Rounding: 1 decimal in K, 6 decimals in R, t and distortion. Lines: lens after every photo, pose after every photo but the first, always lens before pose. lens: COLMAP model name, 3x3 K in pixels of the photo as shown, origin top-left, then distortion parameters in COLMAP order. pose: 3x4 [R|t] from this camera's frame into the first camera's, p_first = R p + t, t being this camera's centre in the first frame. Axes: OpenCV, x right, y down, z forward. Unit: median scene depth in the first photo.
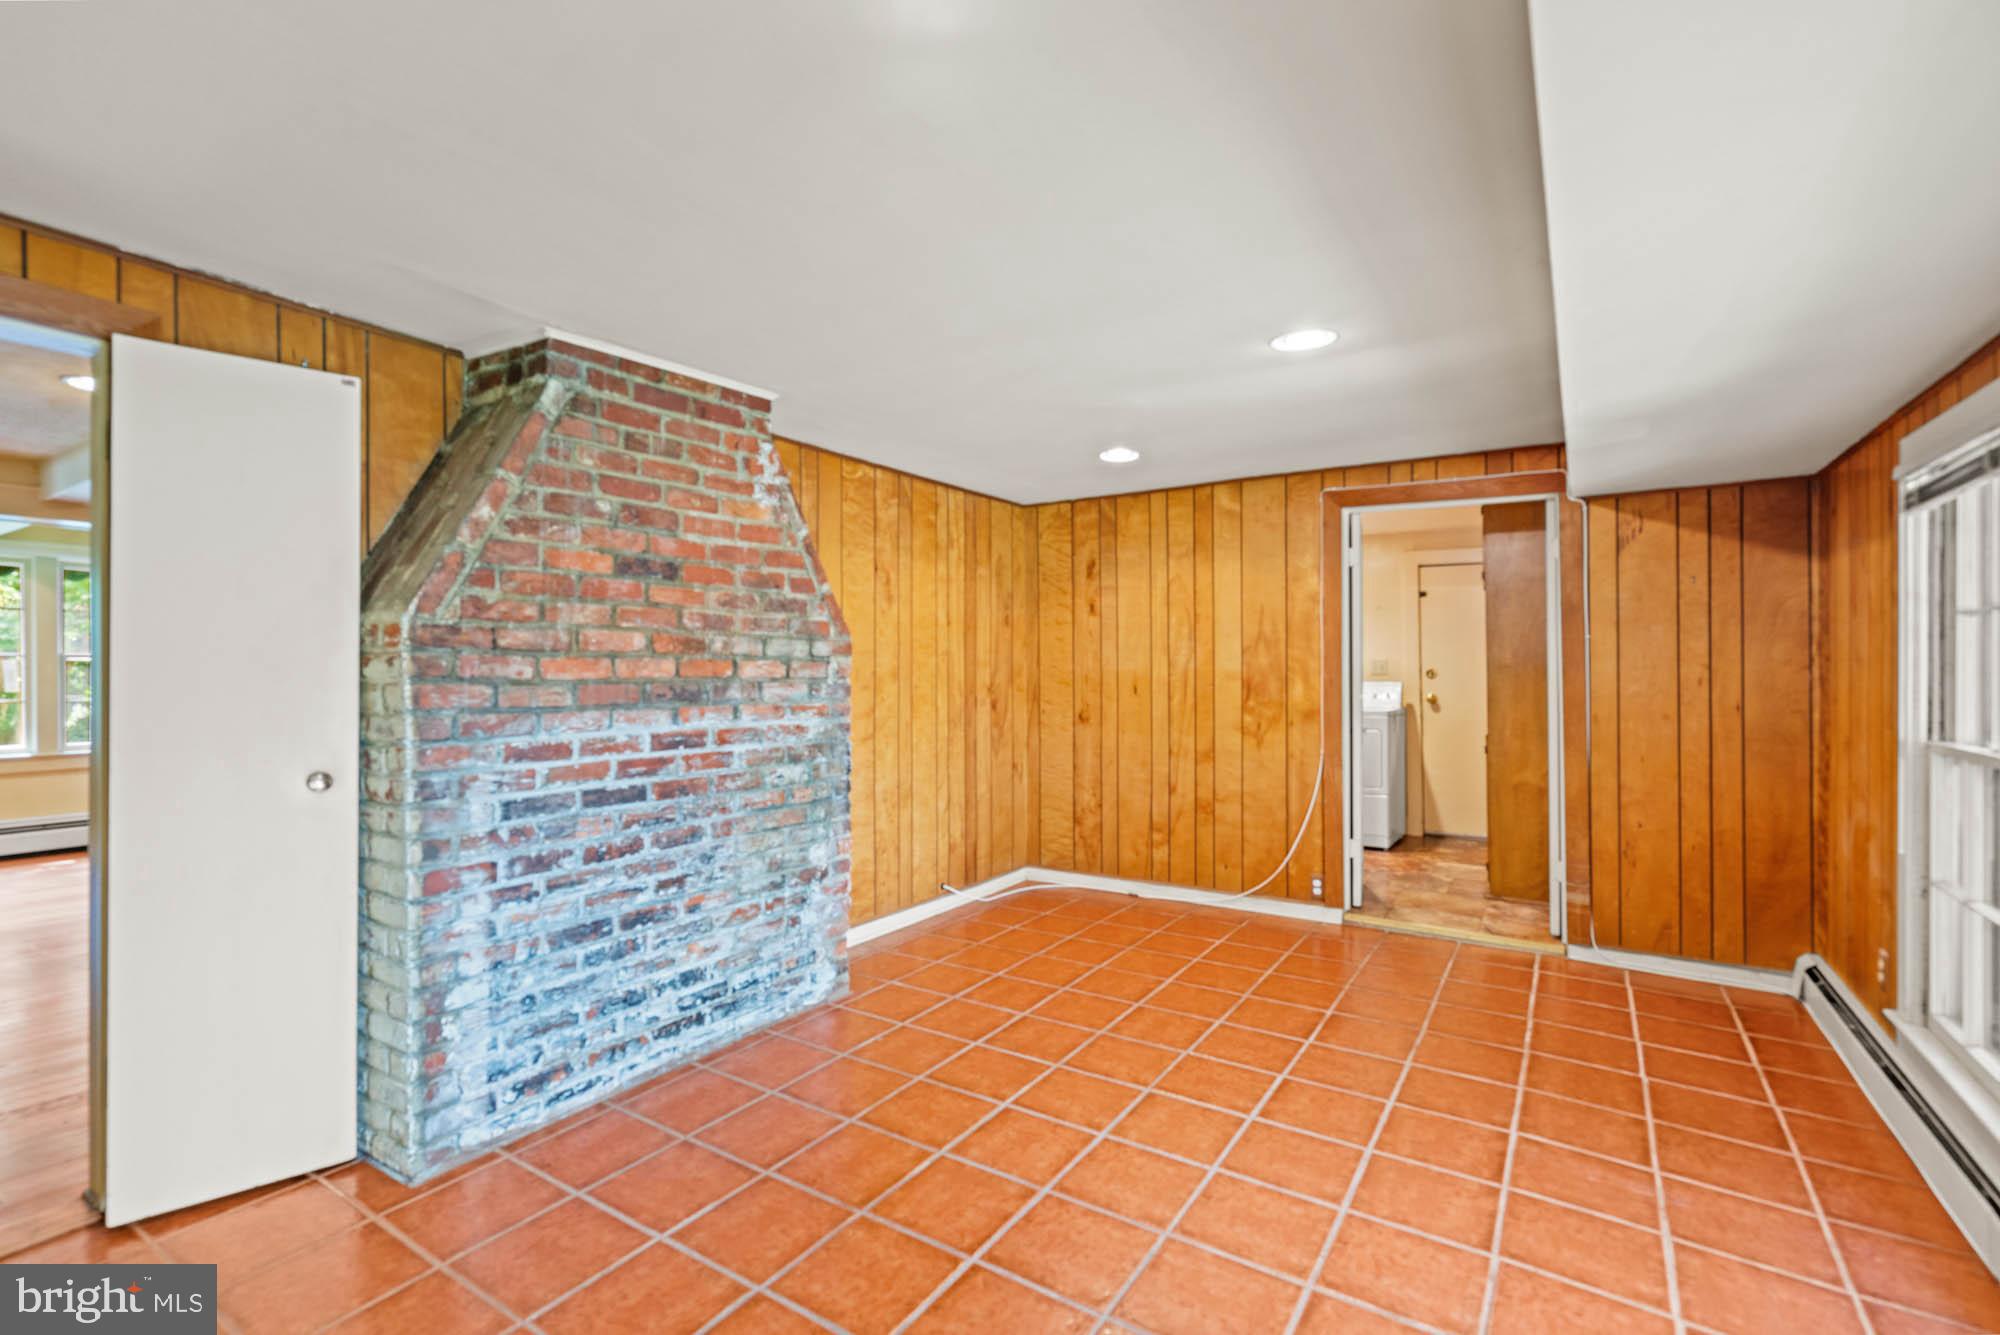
lens RADIAL K [[894.5, 0, 994.9], [0, 894.5, 666.6], [0, 0, 1]] dist [-0.003704, 0.000377]
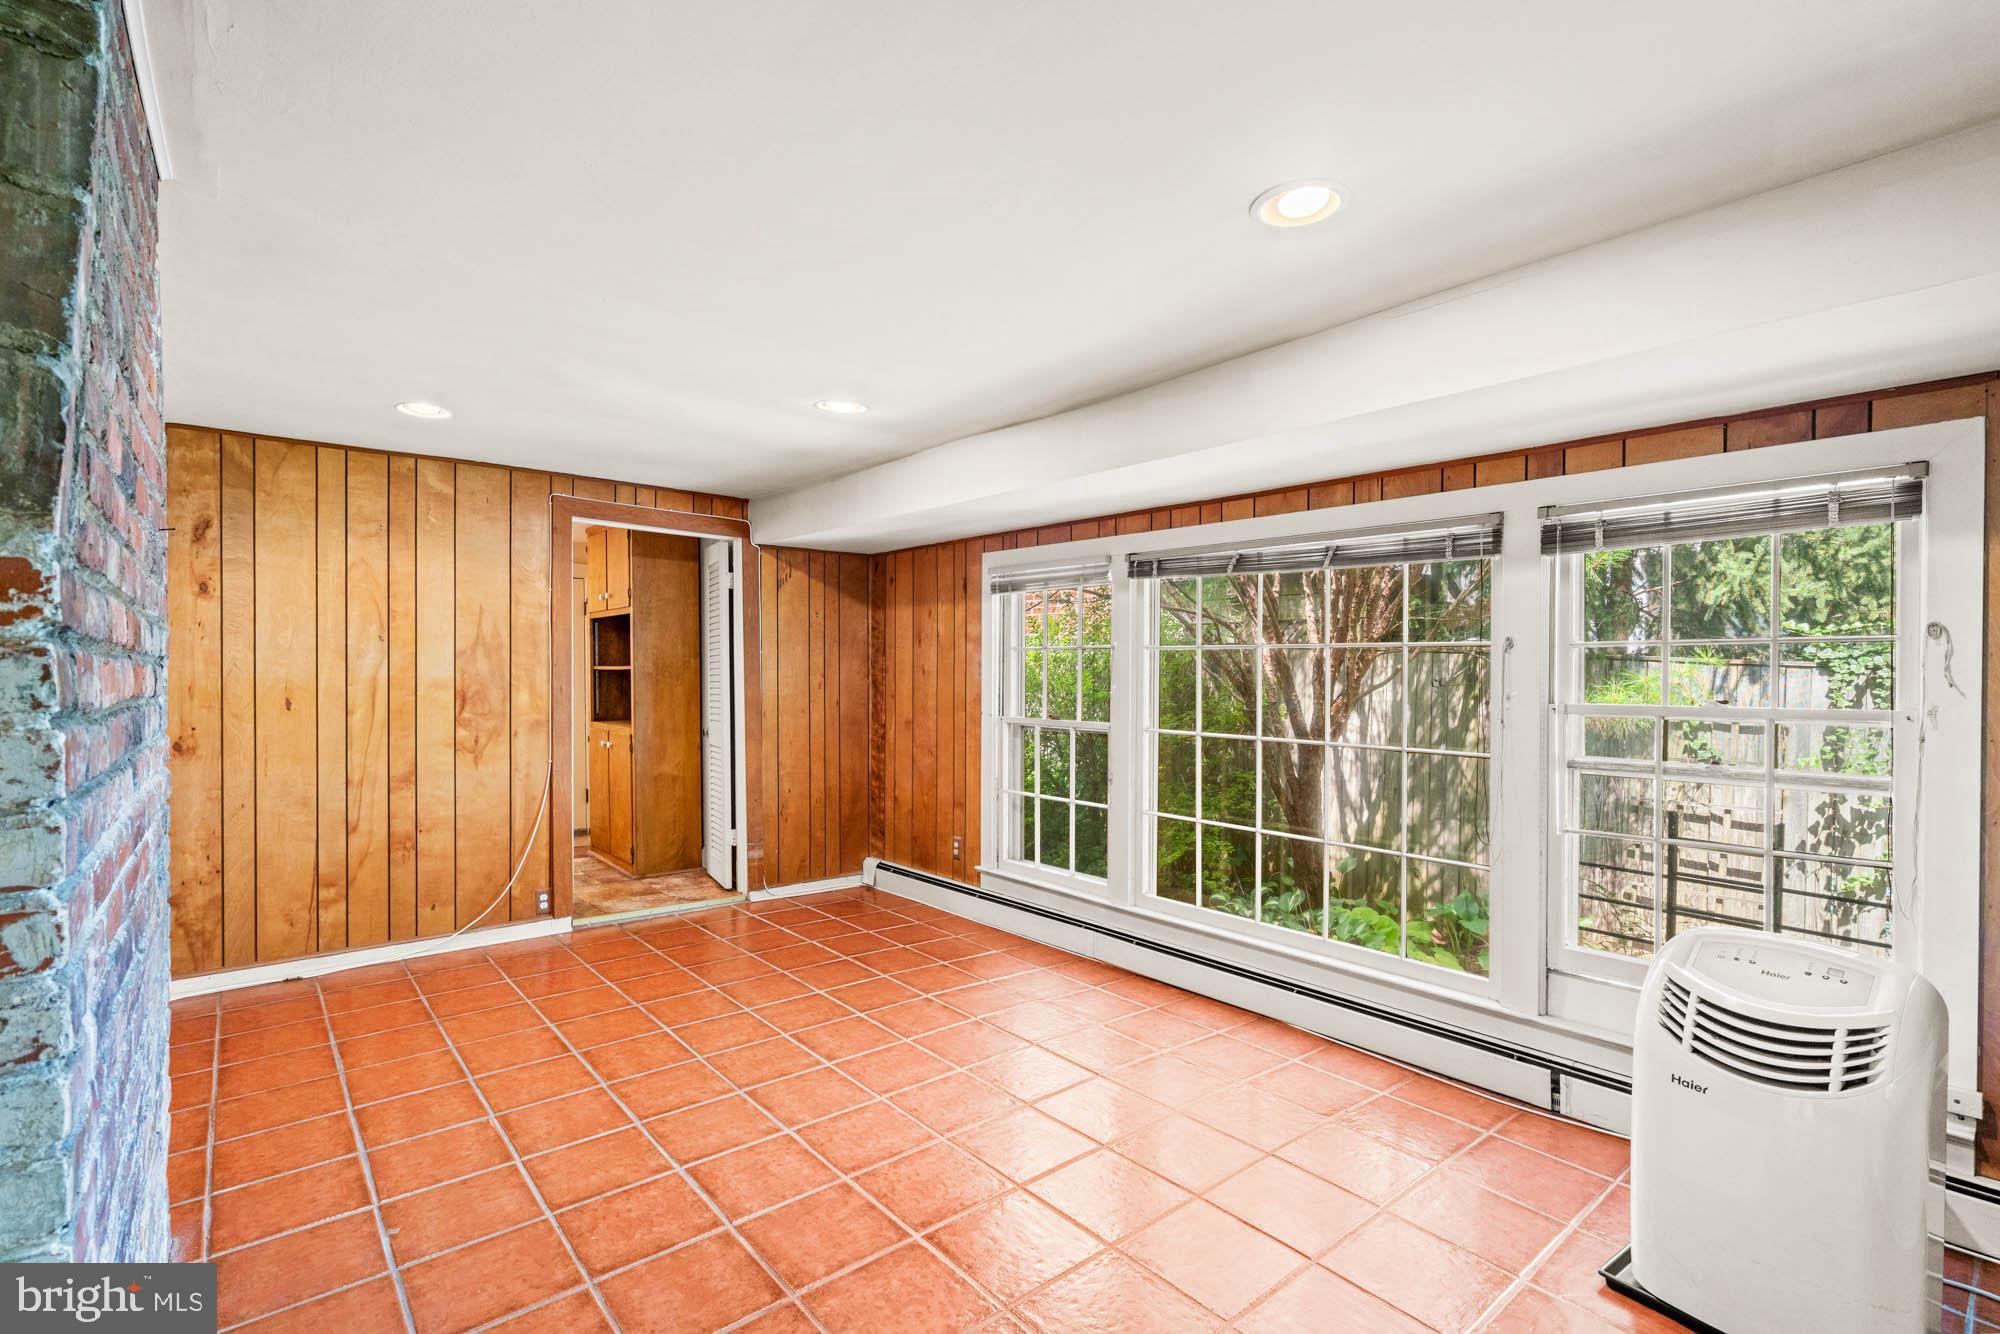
lens RADIAL K [[914.5, 0, 964.5], [0, 914.5, 674.7], [0, 0, 1]] dist [-0.003234, -0.000012]
pose [[0.305513, 0.001038, 0.952187, -0.614323], [-0.006113, 0.999981, 0.000871, -0.004333], [-0.952168, -0.006087, 0.305513, 0.363354]]
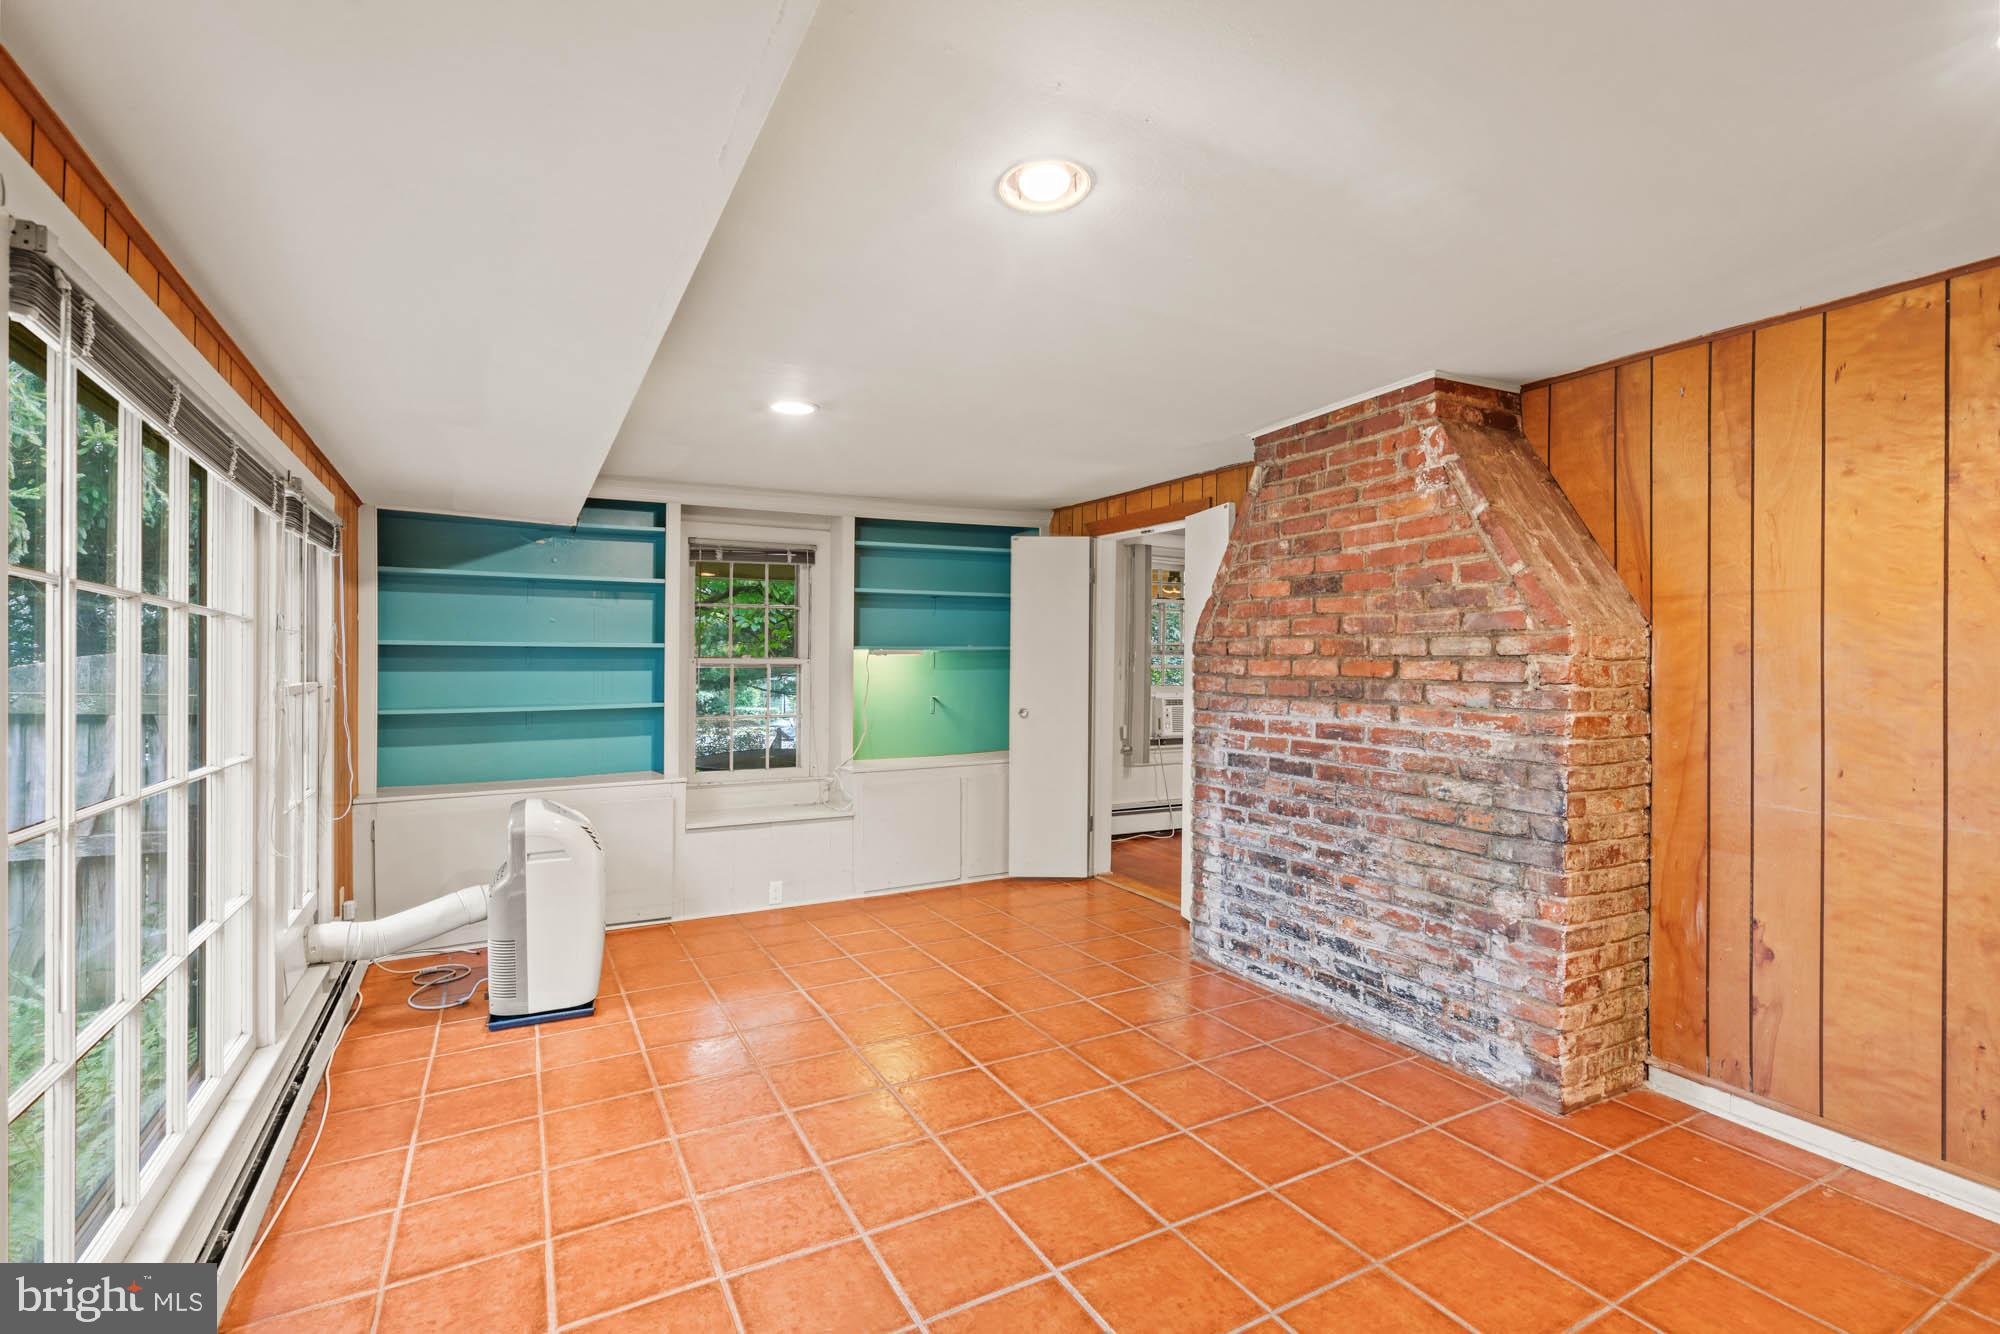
lens RADIAL K [[894.5, 0, 994.9], [0, 894.5, 666.1], [0, 0, 1]] dist [-0.003704, 0.000377]
pose [[-0.463499, -0.000488, -0.886097, 0.752553], [-0.005425, 0.999983, 0.002287, -0.001488], [0.886081, 0.005867, -0.463493, 1.003642]]
